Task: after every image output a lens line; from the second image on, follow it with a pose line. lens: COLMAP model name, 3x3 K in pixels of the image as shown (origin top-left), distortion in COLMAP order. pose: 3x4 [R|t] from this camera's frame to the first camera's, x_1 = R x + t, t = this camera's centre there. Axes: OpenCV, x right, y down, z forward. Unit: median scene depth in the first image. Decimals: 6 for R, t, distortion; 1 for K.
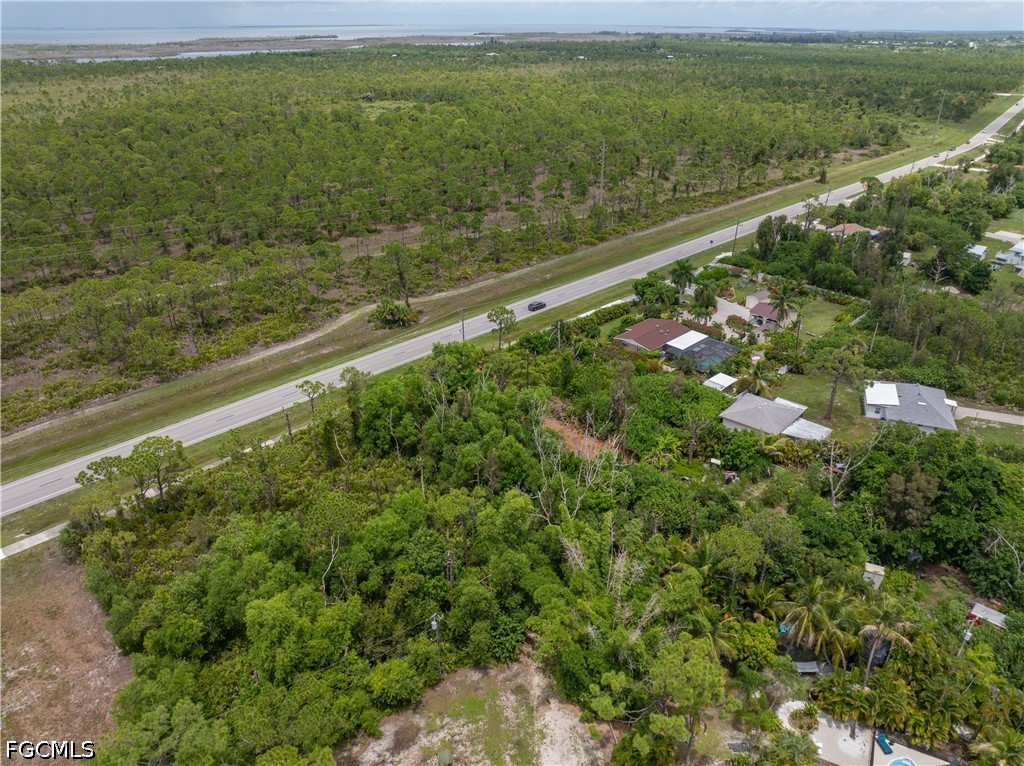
lens RADIAL K [[722.8, 0, 512.8], [0, 722.8, 383.4], [0, 0, 1]] dist [-0.054174, 0.025794]
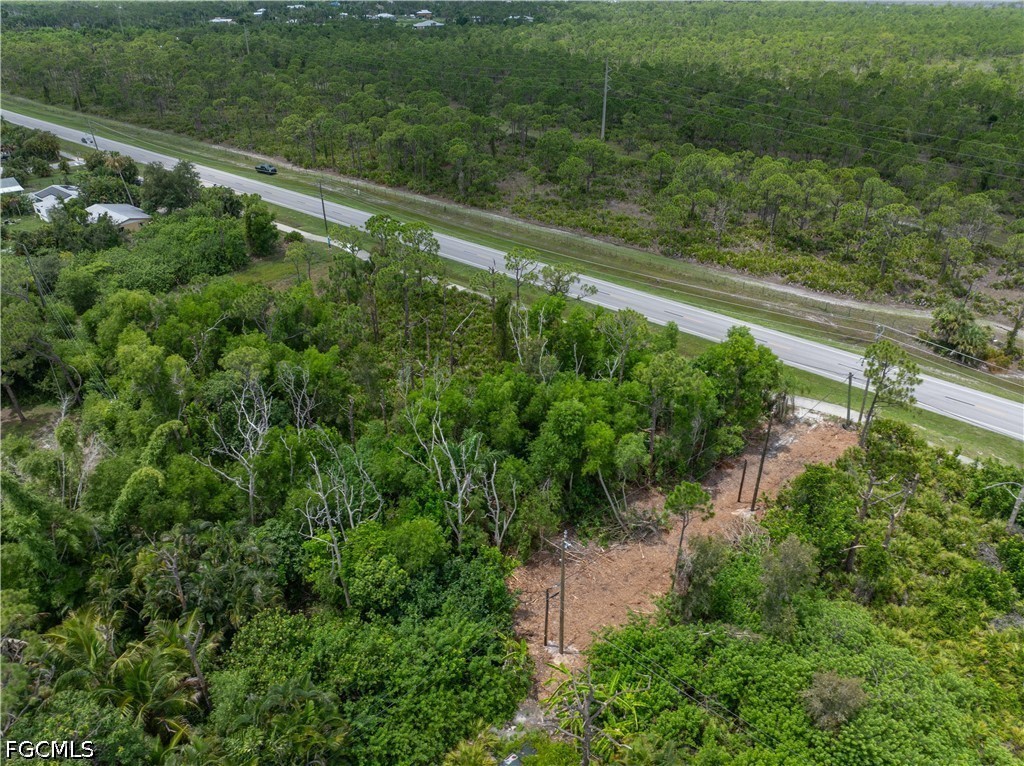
lens RADIAL K [[722.8, 0, 513.3], [0, 722.8, 379.4], [0, 0, 1]] dist [-0.054174, 0.025794]
pose [[0.073500, 0.485443, -0.871173, 0.466258], [-0.449685, 0.795826, 0.405517, -0.197392], [0.890158, 0.361948, 0.276790, 0.765462]]
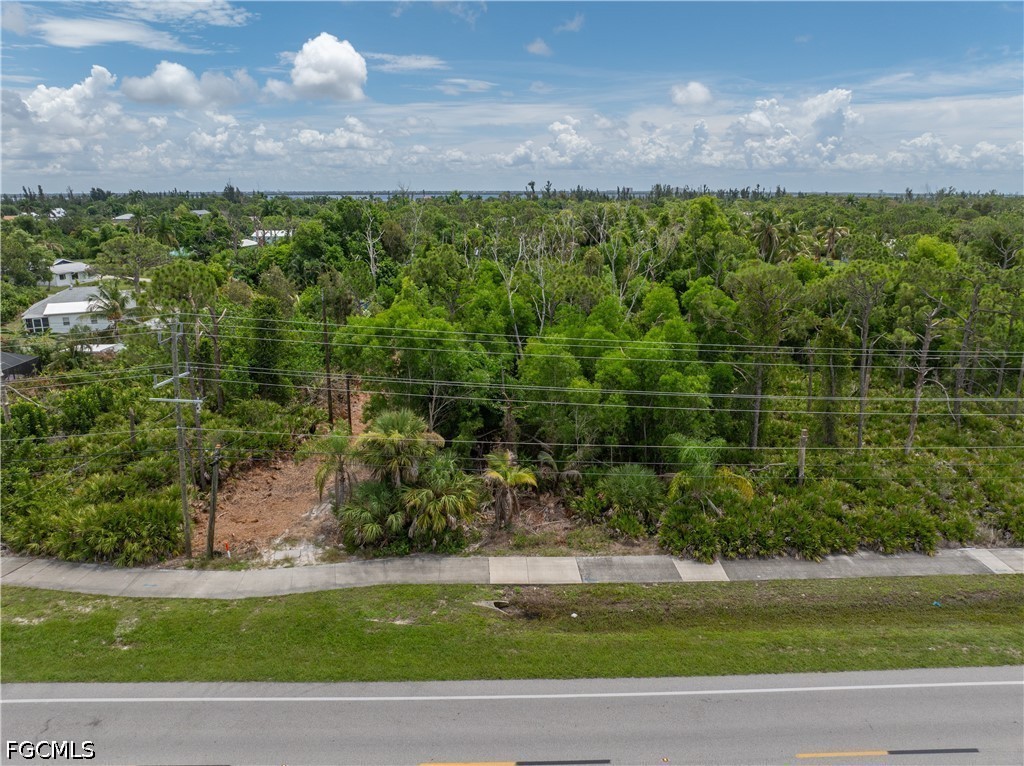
lens RADIAL K [[722.8, 0, 512.2], [0, 722.8, 385.1], [0, 0, 1]] dist [-0.054174, 0.025794]
pose [[-0.721638, -0.186130, 0.666779, -0.393489], [0.308787, 0.775506, 0.550674, -0.223199], [-0.619587, 0.603280, -0.502160, 1.292447]]
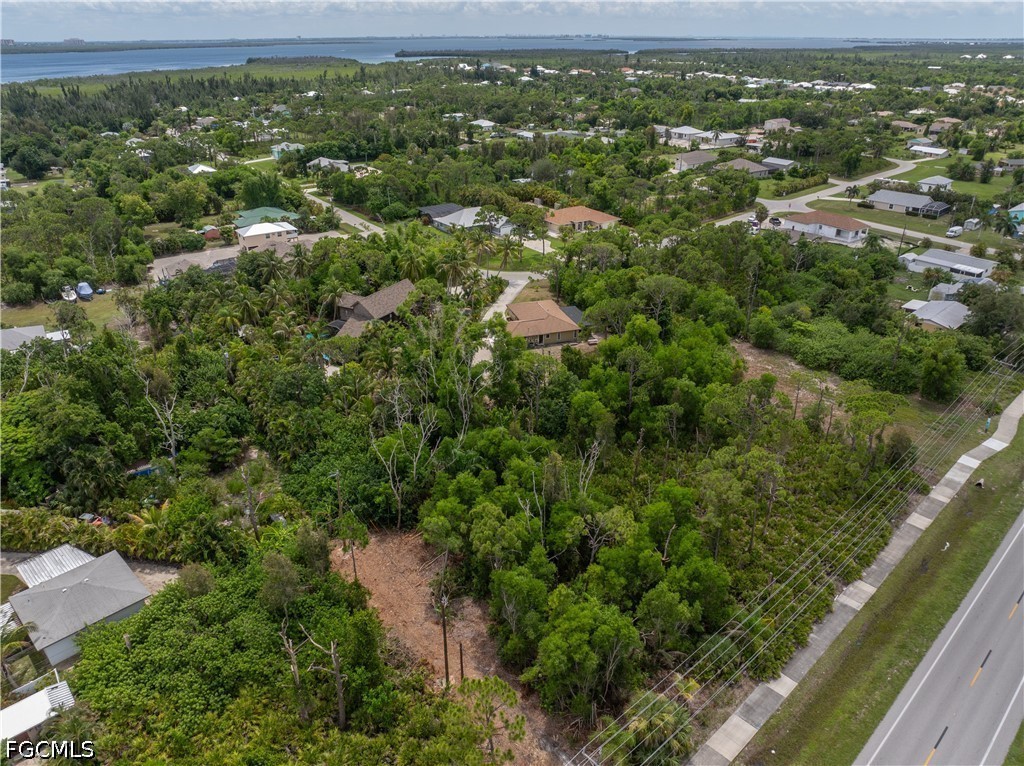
lens RADIAL K [[722.8, 0, 513.7], [0, 722.8, 382.0], [0, 0, 1]] dist [-0.054174, 0.025794]
pose [[-0.999541, -0.015026, 0.026298, -0.044085], [0.011916, 0.603133, 0.797552, -0.586335], [-0.027845, 0.797499, -0.602677, 1.292722]]
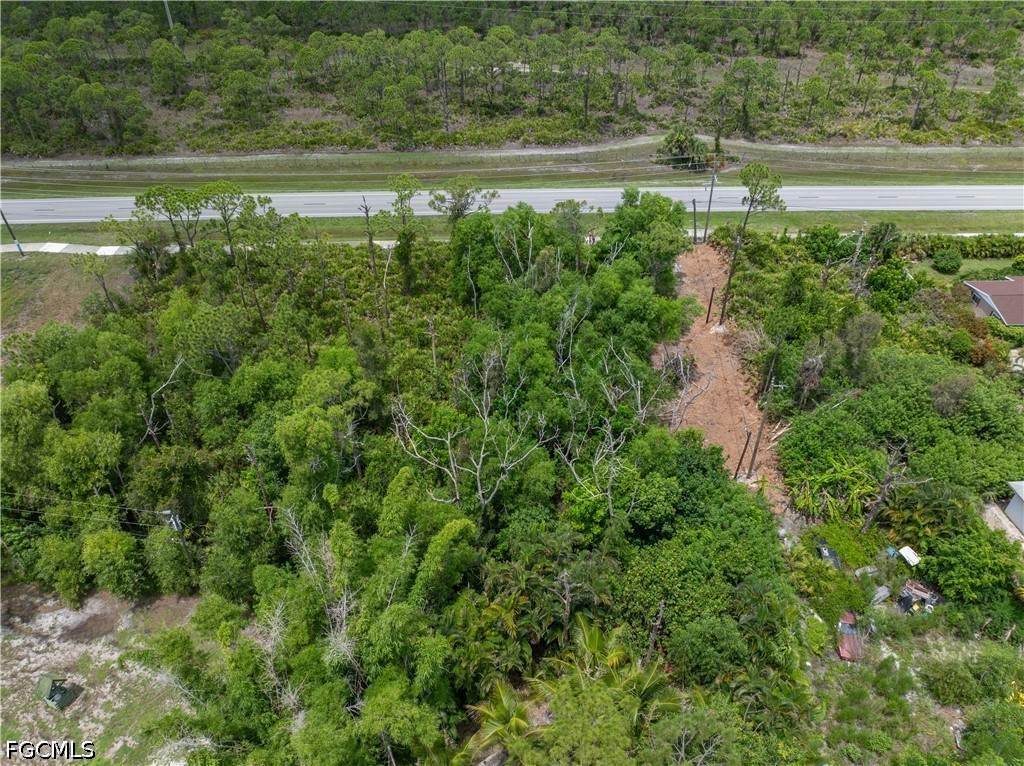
lens RADIAL K [[722.8, 0, 511.1], [0, 722.8, 380.7], [0, 0, 1]] dist [-0.054174, 0.025794]
pose [[0.727679, 0.424551, -0.538739, 0.287750], [-0.307814, 0.904021, 0.296644, -0.063403], [0.612971, -0.050030, 0.788520, 0.426299]]
